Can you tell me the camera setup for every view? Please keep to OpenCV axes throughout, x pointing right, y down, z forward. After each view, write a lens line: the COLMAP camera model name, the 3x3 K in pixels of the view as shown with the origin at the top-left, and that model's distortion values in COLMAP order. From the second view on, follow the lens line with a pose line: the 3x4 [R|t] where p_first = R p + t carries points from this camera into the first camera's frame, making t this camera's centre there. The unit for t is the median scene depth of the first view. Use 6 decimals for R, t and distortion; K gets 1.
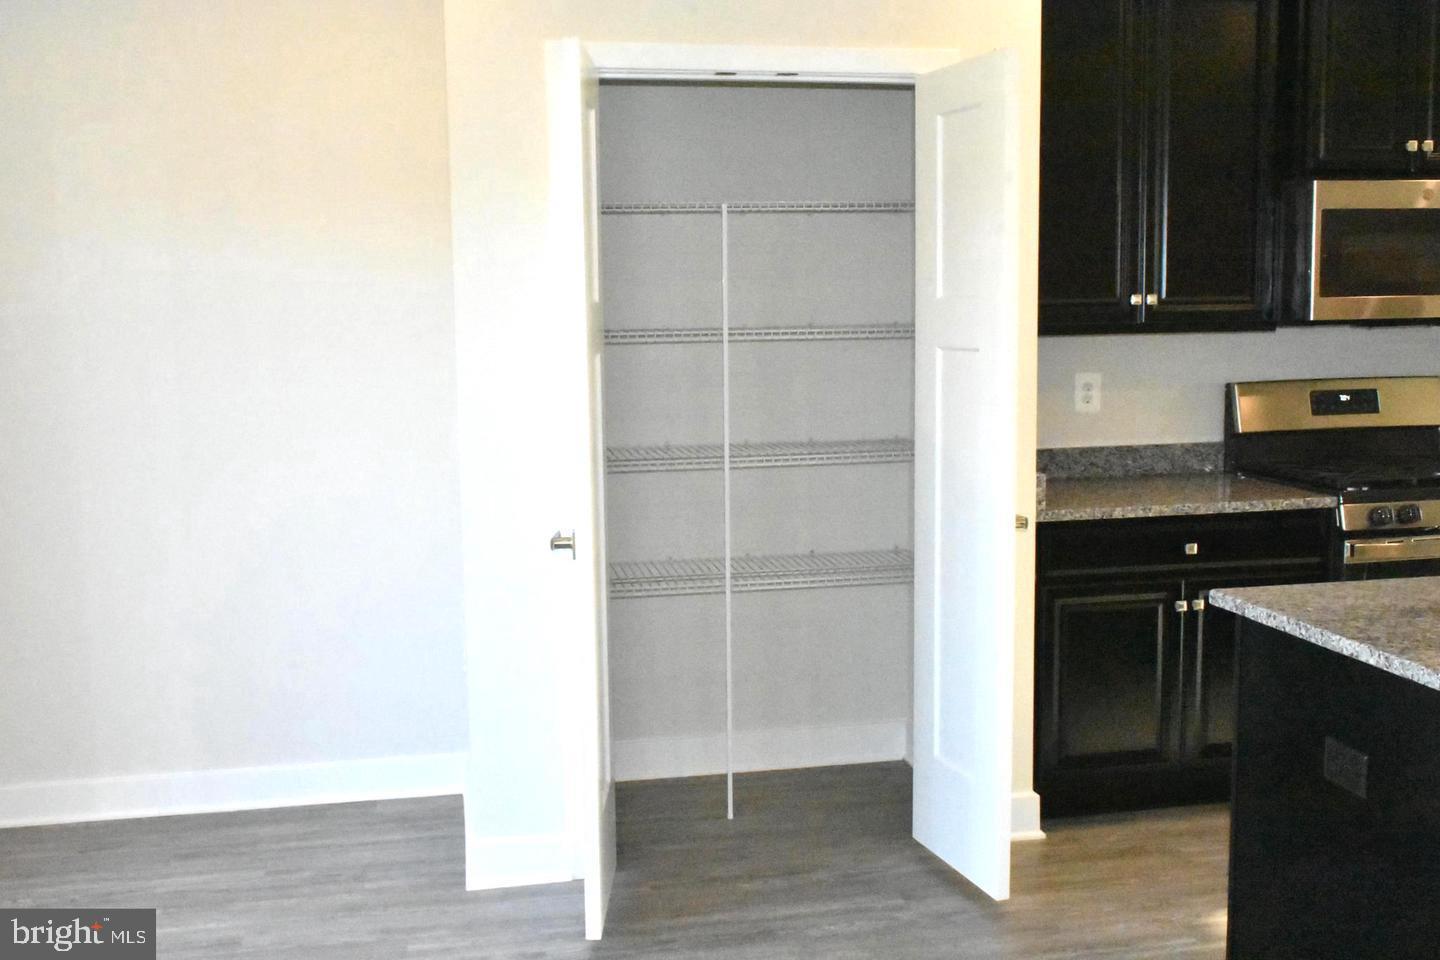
lens RADIAL K [[1428.9, 0, 724.1], [0, 1428.9, 475.2], [0, 0, 1]] dist [-0.020570, 0.011495]
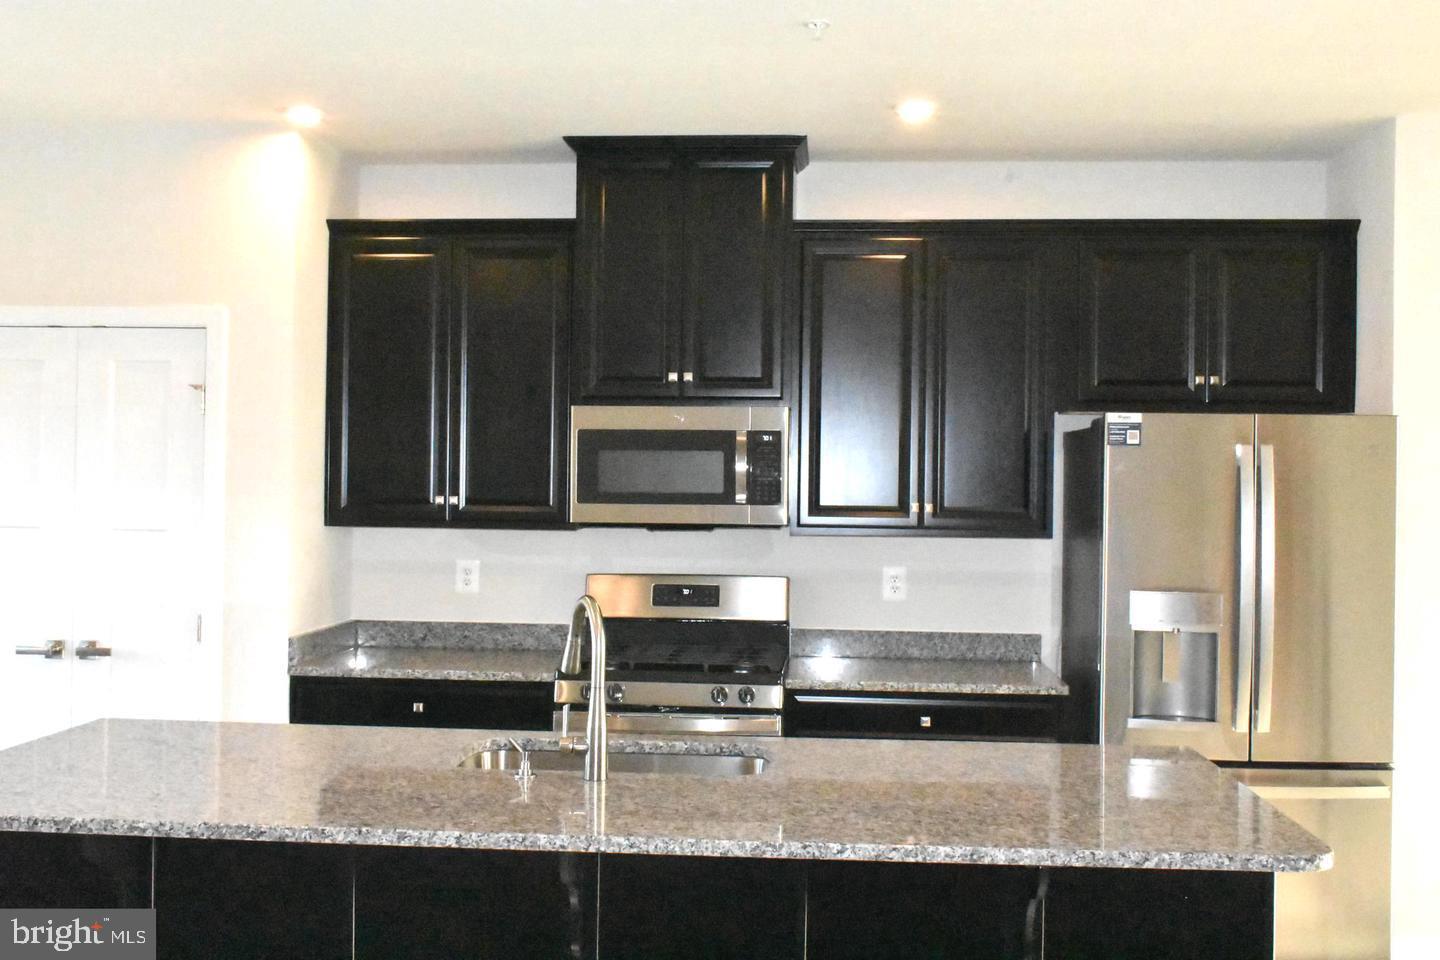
lens RADIAL K [[1428.9, 0, 724.1], [0, 1428.9, 475.2], [0, 0, 1]] dist [-0.020570, 0.011495]
pose [[0.964696, 0.028616, -0.261805, 0.851441], [-0.061175, 0.991237, -0.117075, -0.016728], [0.256161, 0.128958, 0.957994, -0.107773]]
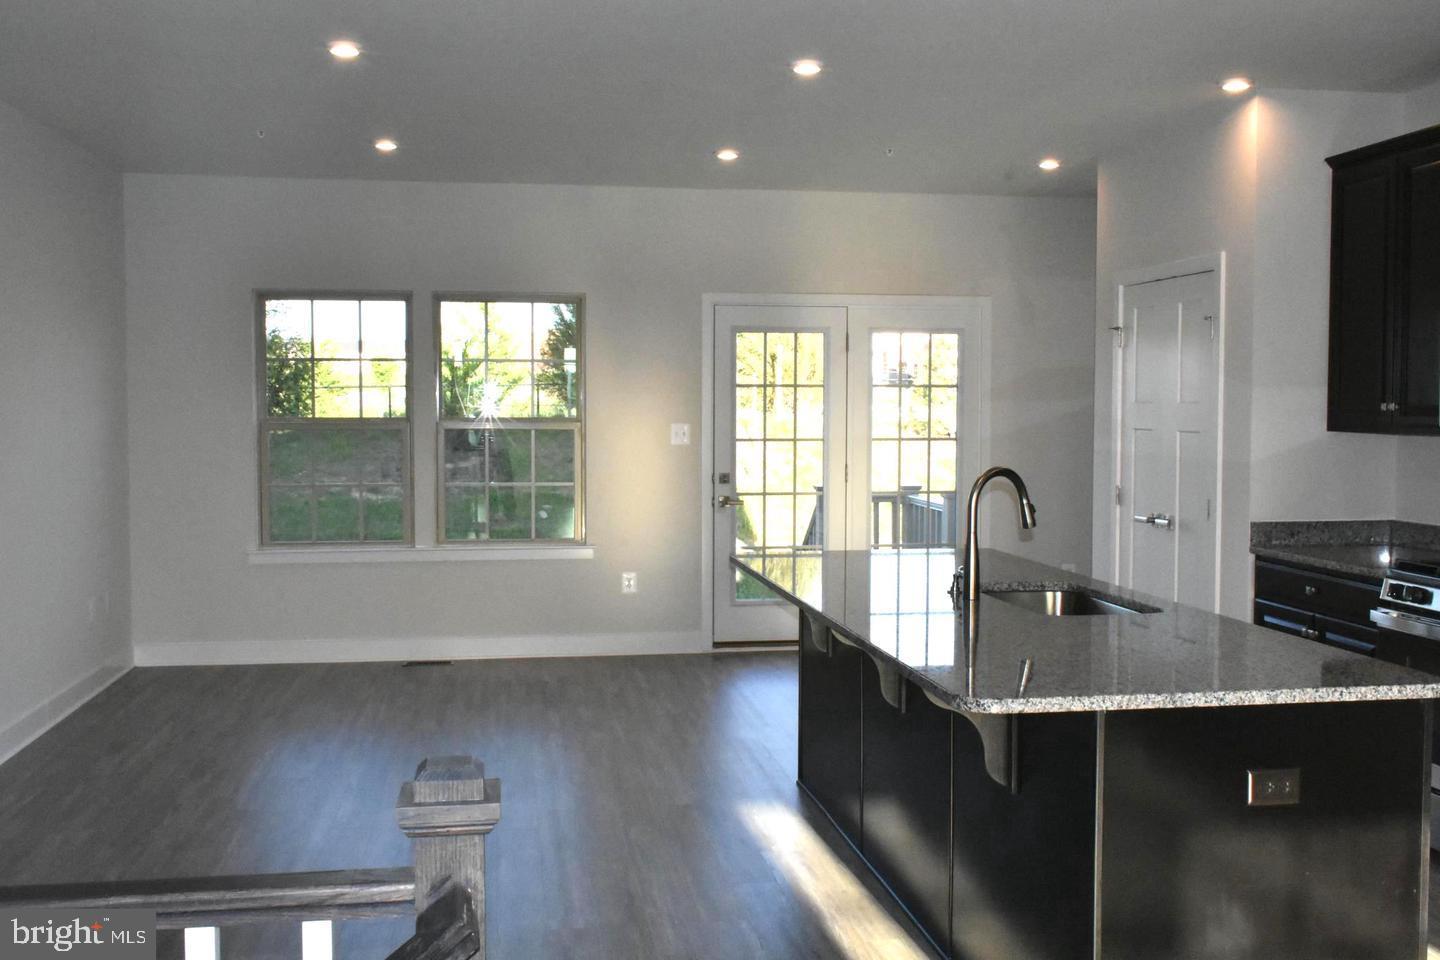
lens RADIAL K [[1428.9, 0, 724.1], [0, 1428.9, 475.2], [0, 0, 1]] dist [-0.020570, 0.011495]
pose [[-0.034195, 0.065909, -0.997240, 1.620800], [-0.122265, 0.990052, 0.069627, -0.079434], [0.991908, 0.124308, -0.025796, 0.453491]]
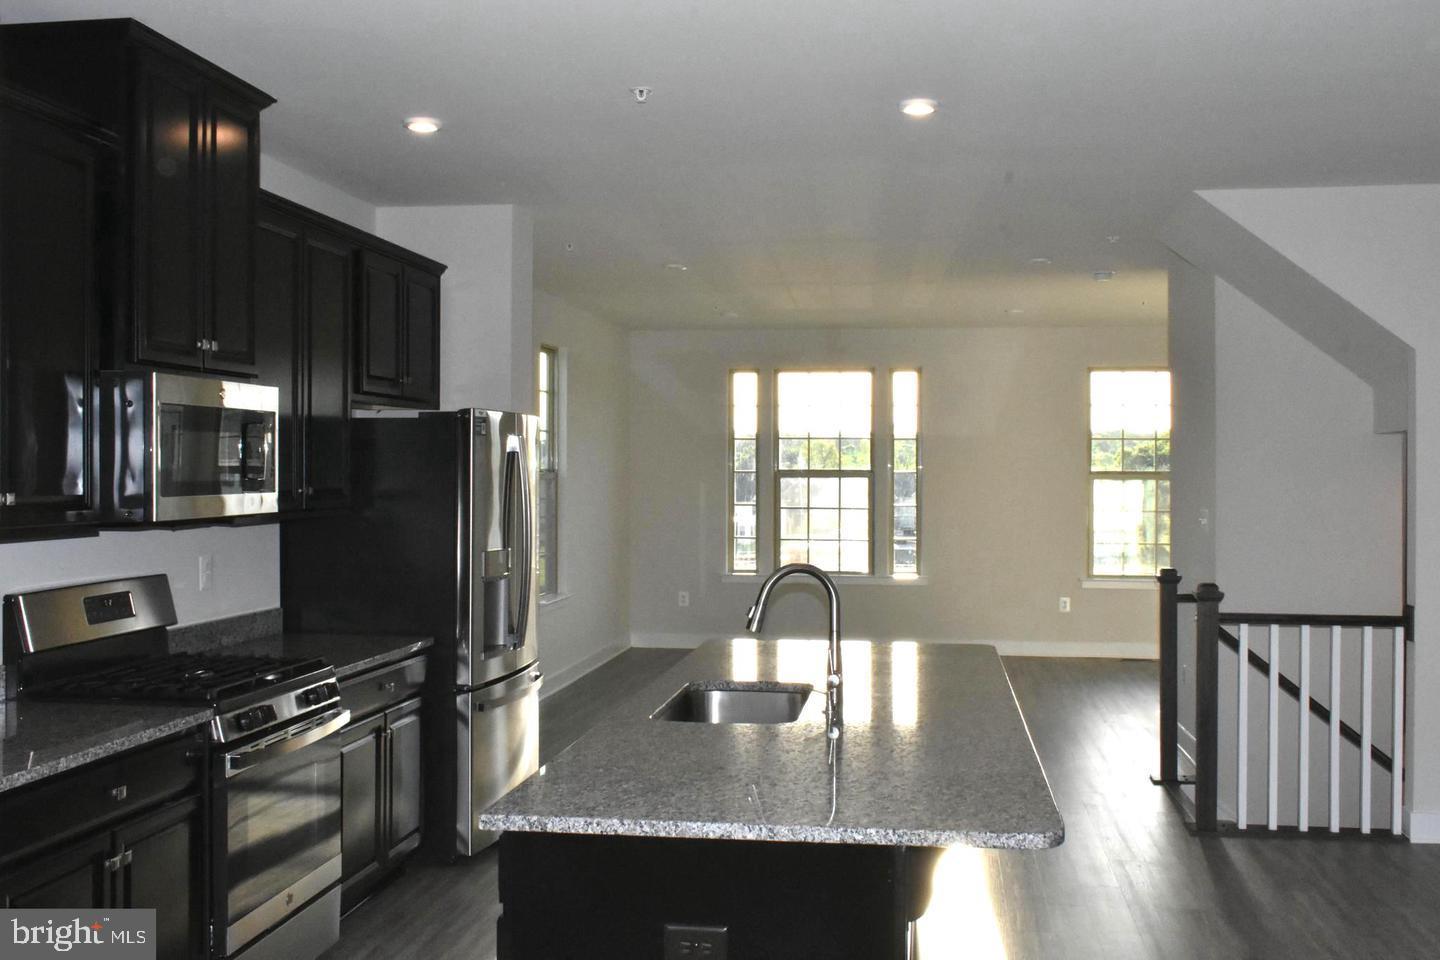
lens RADIAL K [[1428.9, 0, 724.1], [0, 1428.9, 475.2], [0, 0, 1]] dist [-0.020570, 0.011495]
pose [[0.329392, 0.014595, 0.944080, -0.342052], [0.104188, 0.993213, -0.051705, -0.052743], [-0.938427, 0.115393, 0.325636, 0.352300]]
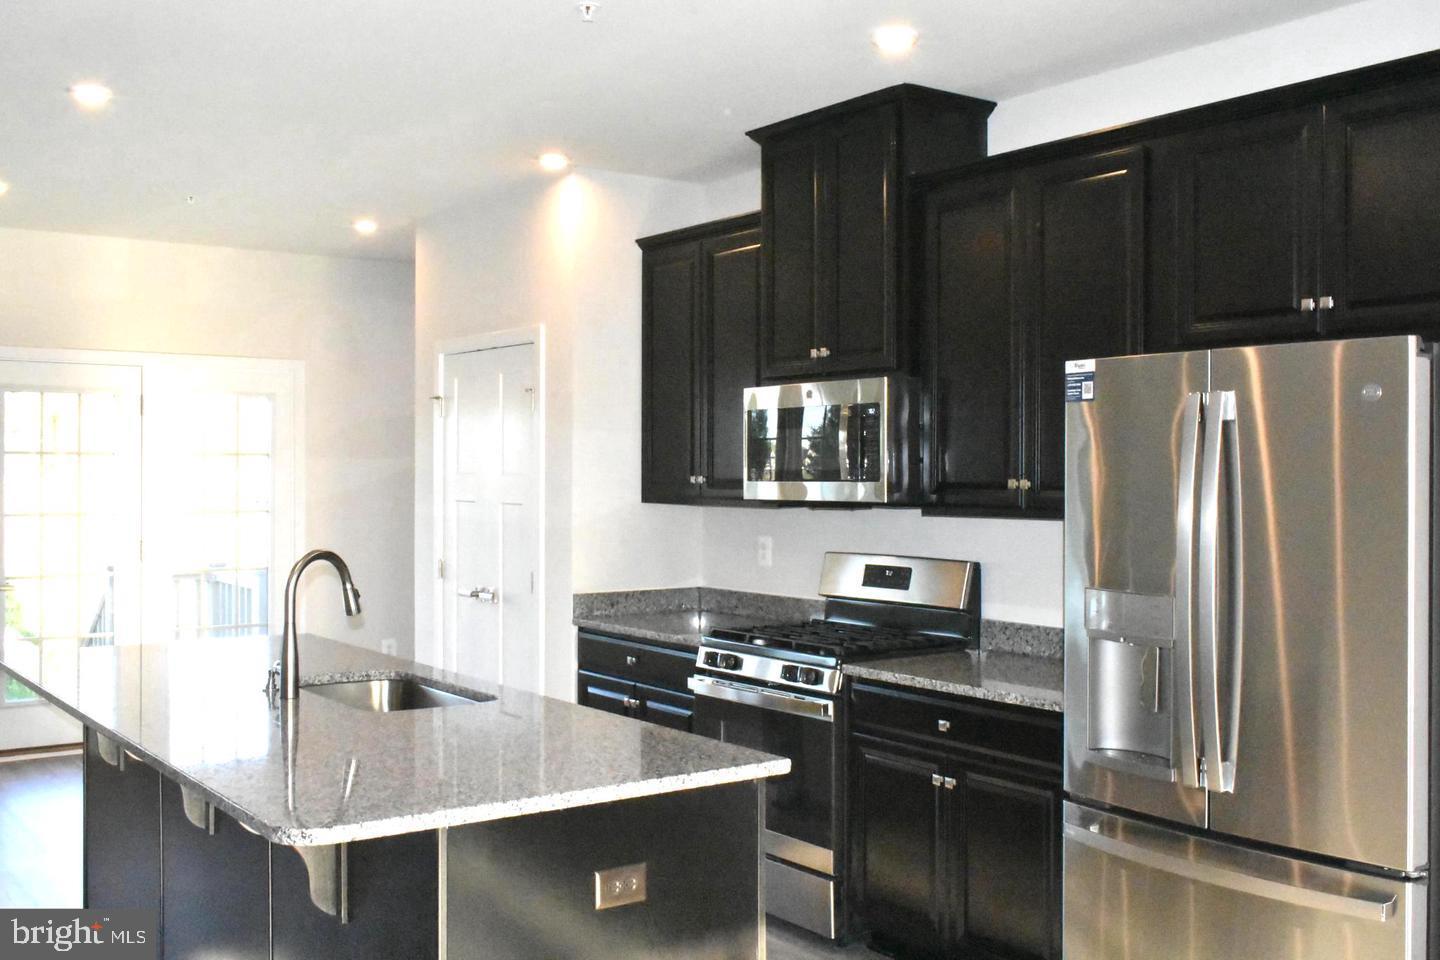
lens RADIAL K [[1428.9, 0, 724.1], [0, 1428.9, 475.2], [0, 0, 1]] dist [-0.020570, 0.011495]
pose [[0.424893, 0.021220, -0.904995, 1.544676], [-0.119406, 0.992304, -0.032793, -0.087499], [0.897334, 0.121995, 0.424156, 0.458130]]
